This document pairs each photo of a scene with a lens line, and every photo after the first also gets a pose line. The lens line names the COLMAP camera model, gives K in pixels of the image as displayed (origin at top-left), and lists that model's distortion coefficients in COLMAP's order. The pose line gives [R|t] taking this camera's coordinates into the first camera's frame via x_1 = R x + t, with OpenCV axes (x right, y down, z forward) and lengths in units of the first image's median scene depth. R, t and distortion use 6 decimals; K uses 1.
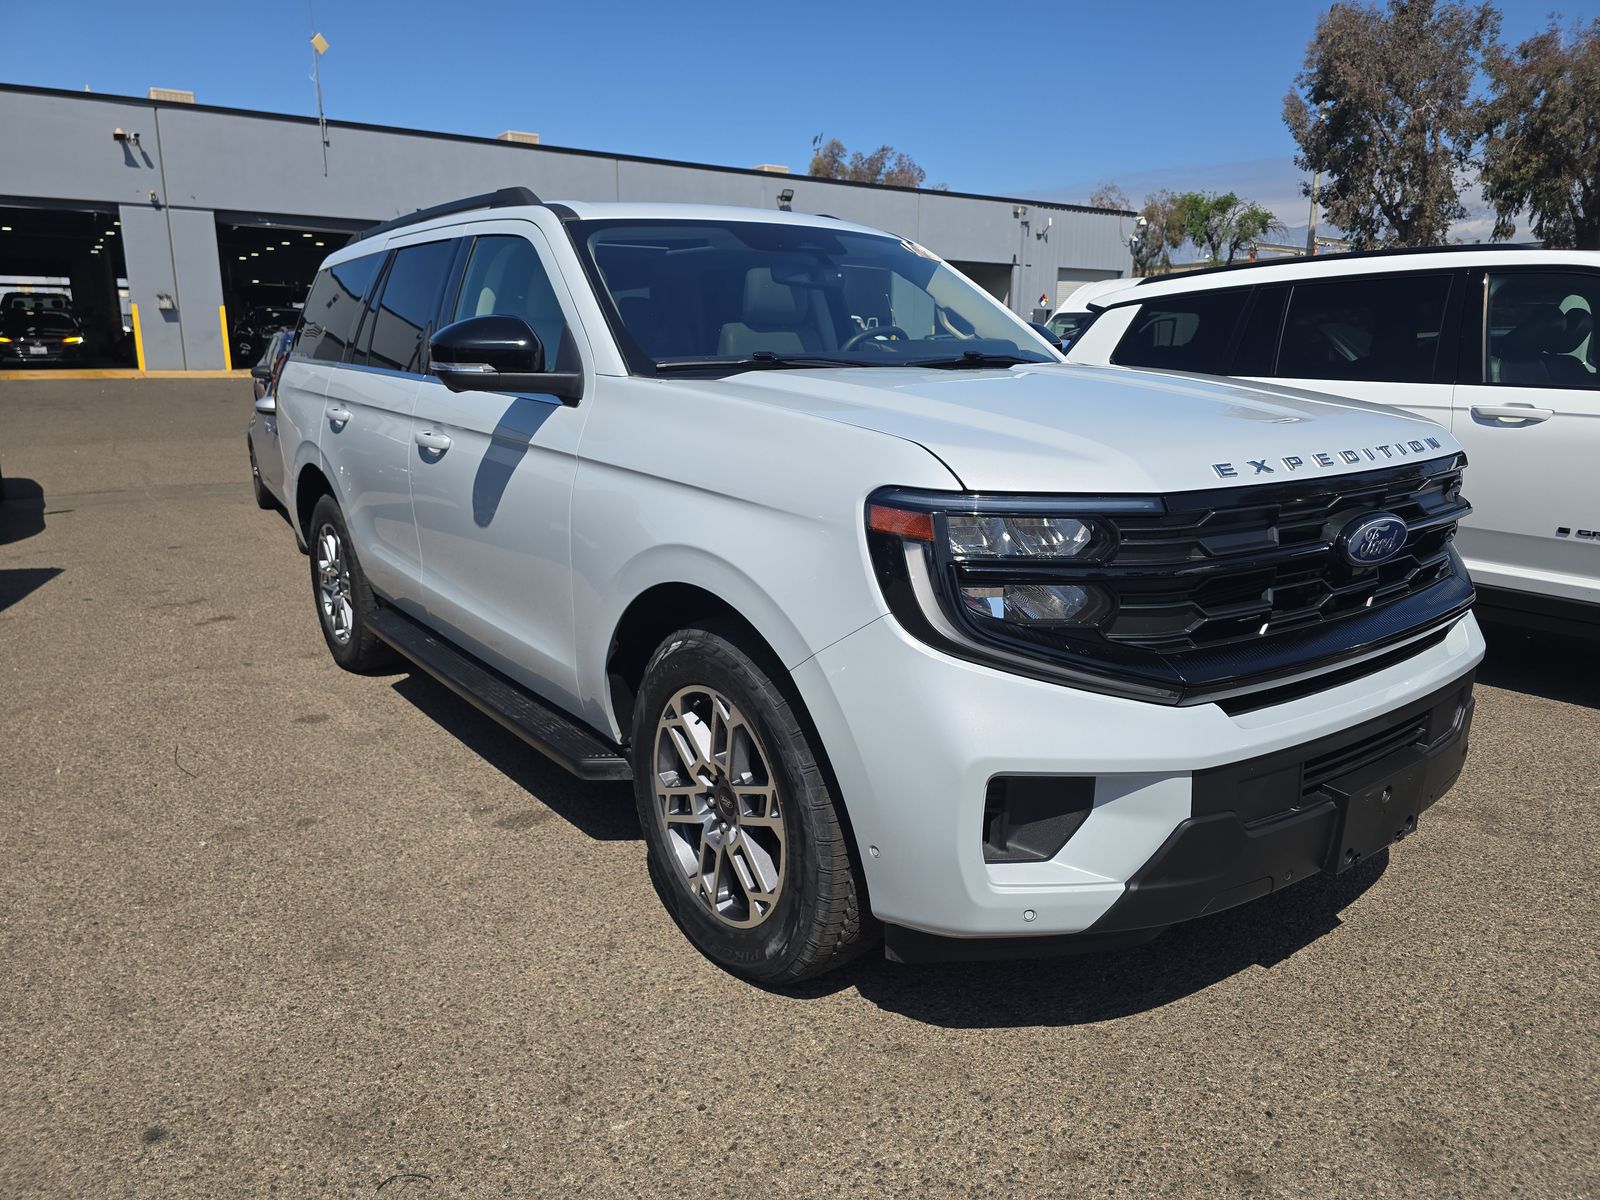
lens RADIAL K [[1085.6, 0, 785.3], [0, 1085.6, 578.3], [0, 0, 1]] dist [0.059556, -0.059500]
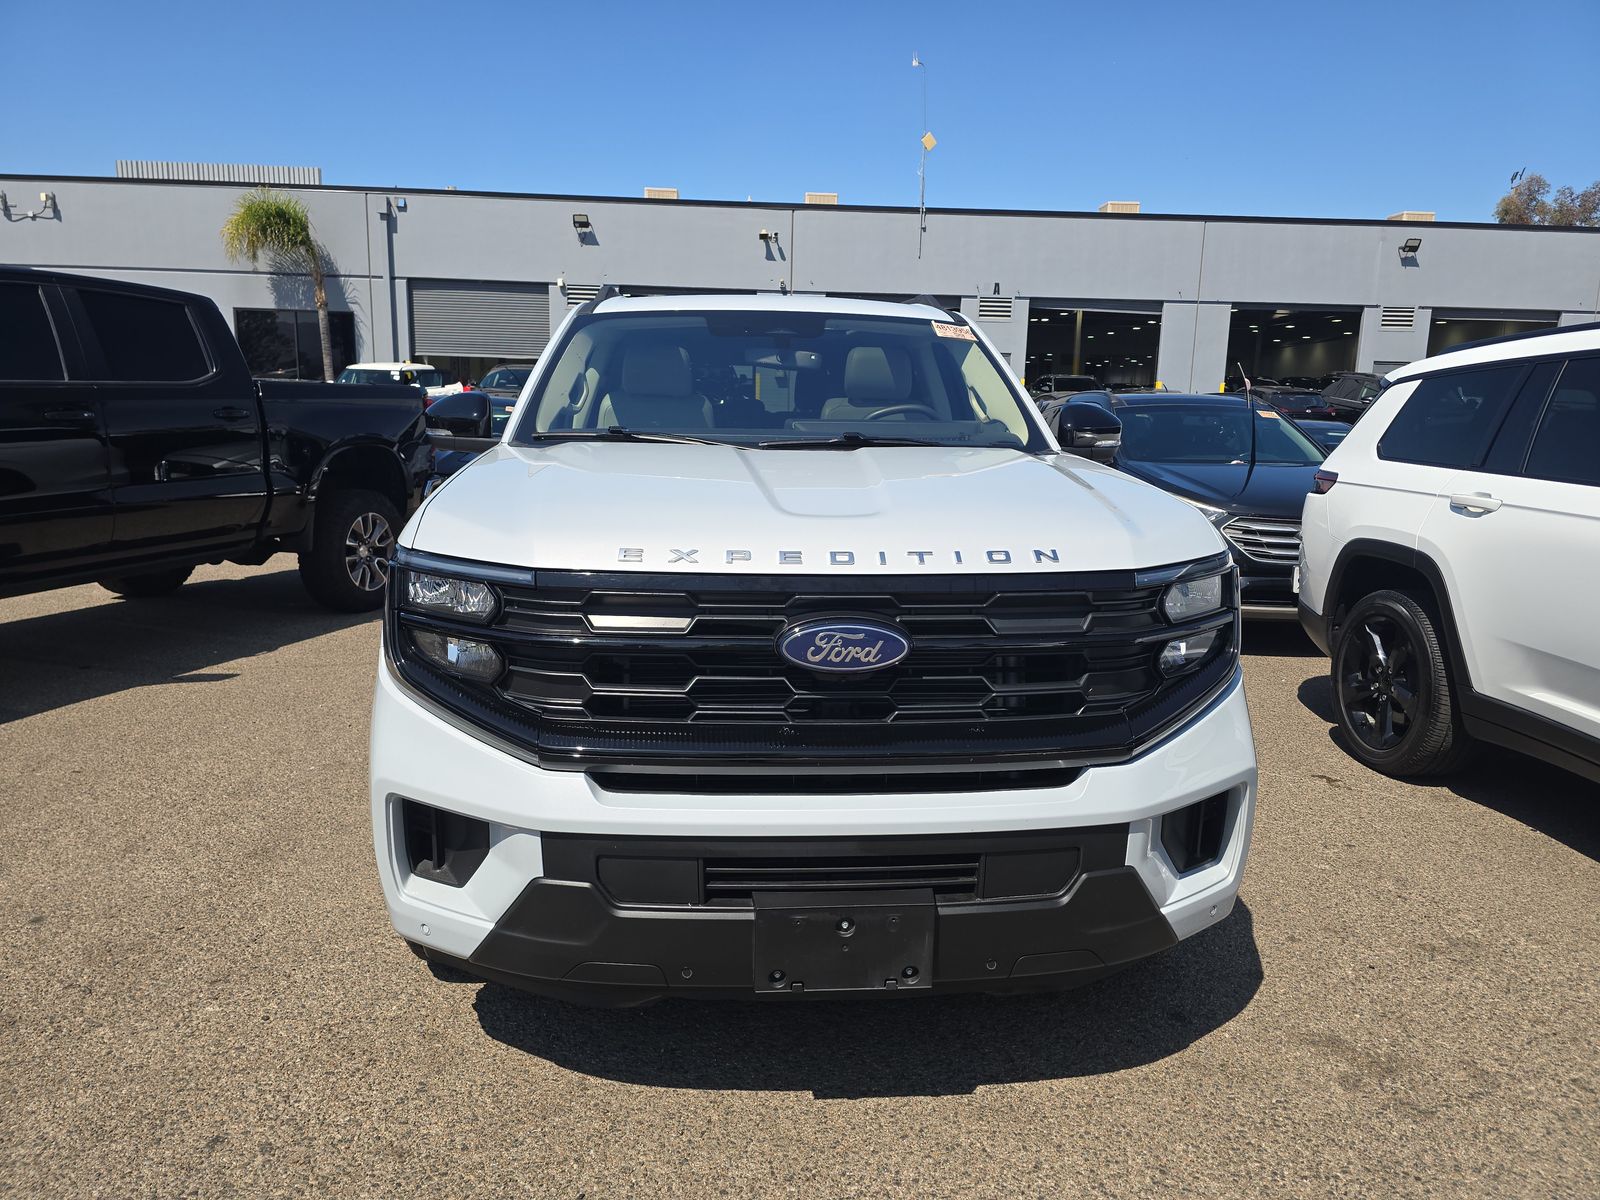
lens RADIAL K [[1085.6, 0, 785.3], [0, 1085.6, 578.3], [0, 0, 1]] dist [0.059556, -0.059500]
pose [[0.841907, 0.102550, -0.529788, 0.554718], [-0.131744, 0.991129, -0.017509, -0.039913], [0.523293, 0.084537, 0.847949, 0.104036]]
